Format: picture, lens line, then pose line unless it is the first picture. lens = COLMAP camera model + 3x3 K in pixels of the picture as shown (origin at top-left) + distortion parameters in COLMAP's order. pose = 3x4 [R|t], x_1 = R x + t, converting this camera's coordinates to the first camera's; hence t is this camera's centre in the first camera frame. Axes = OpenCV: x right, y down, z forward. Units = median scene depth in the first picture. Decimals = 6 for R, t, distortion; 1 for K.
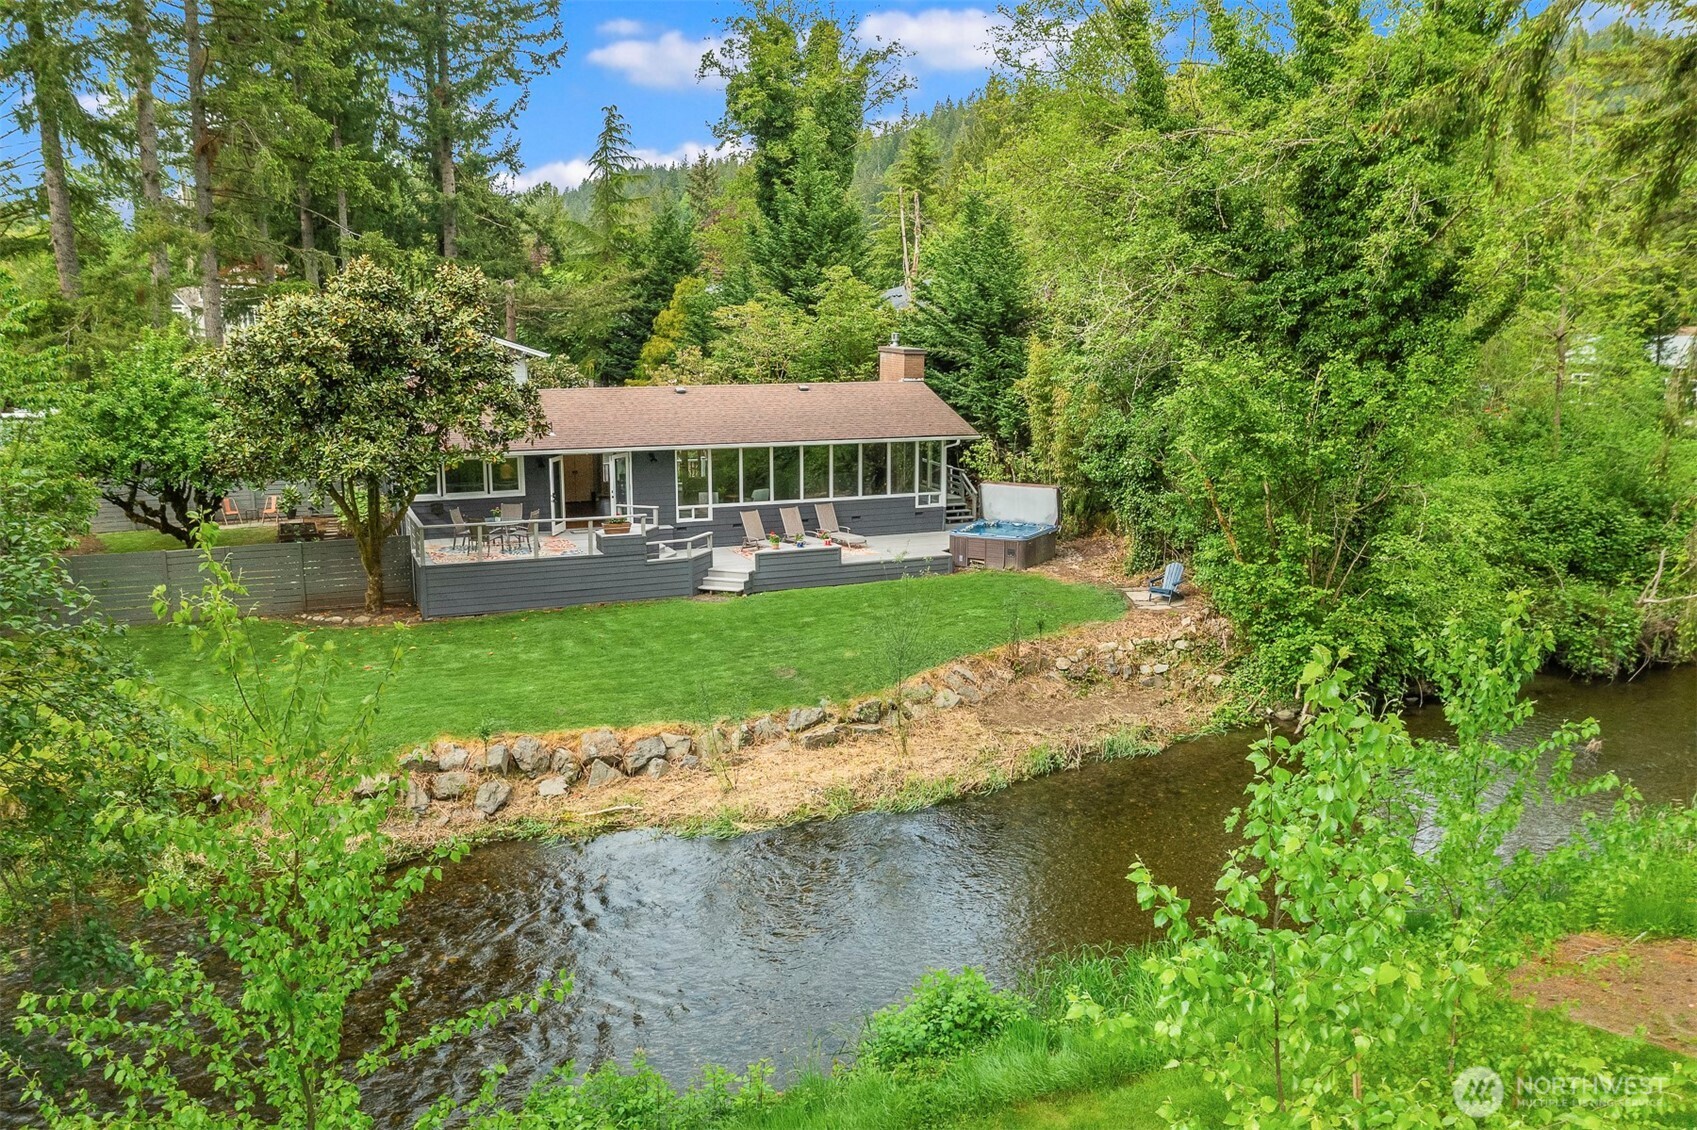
lens RADIAL K [[1335.8, 0, 848.5], [0, 1335.8, 565.0], [0, 0, 1]] dist [-0.024813, -0.007584]
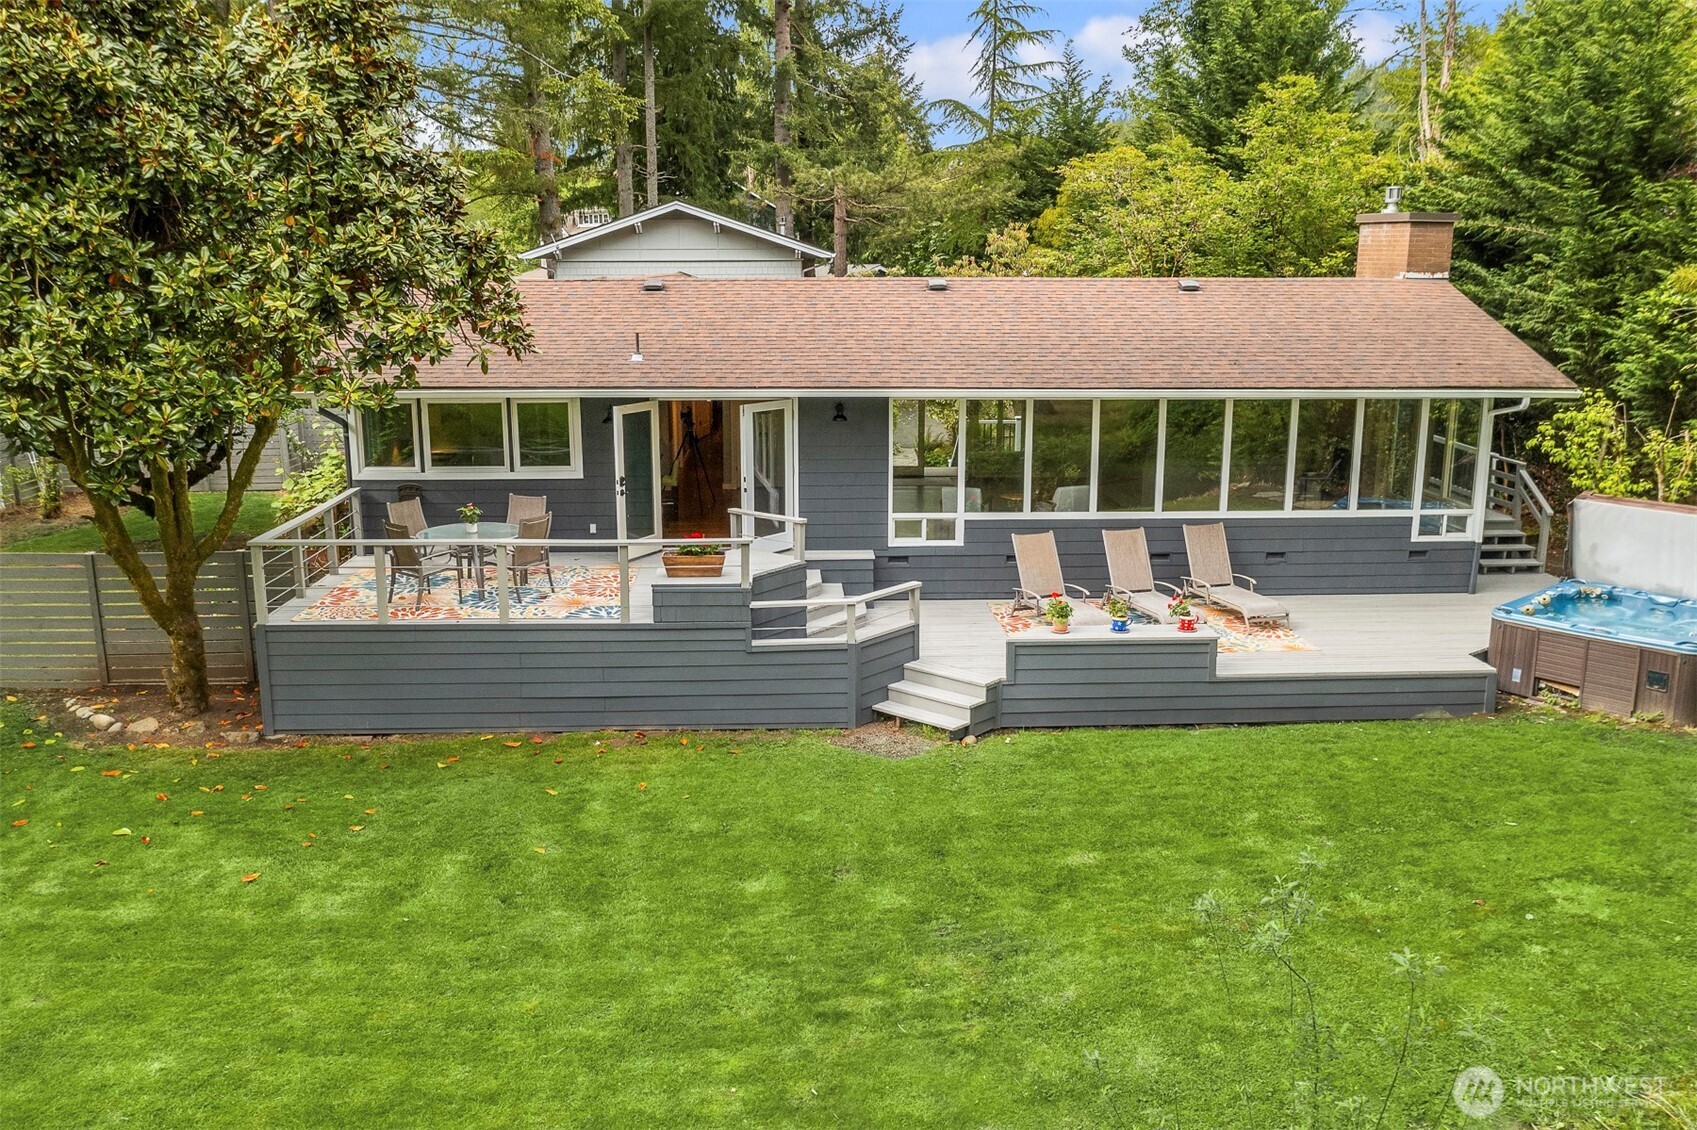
lens RADIAL K [[1335.8, 0, 848.5], [0, 1335.8, 565.0], [0, 0, 1]] dist [-0.024813, -0.007584]
pose [[0.938987, 0.072677, -0.336186, 0.022995], [-0.062883, 0.997221, 0.039942, -0.042229], [0.338155, -0.016364, 0.940948, 0.513991]]
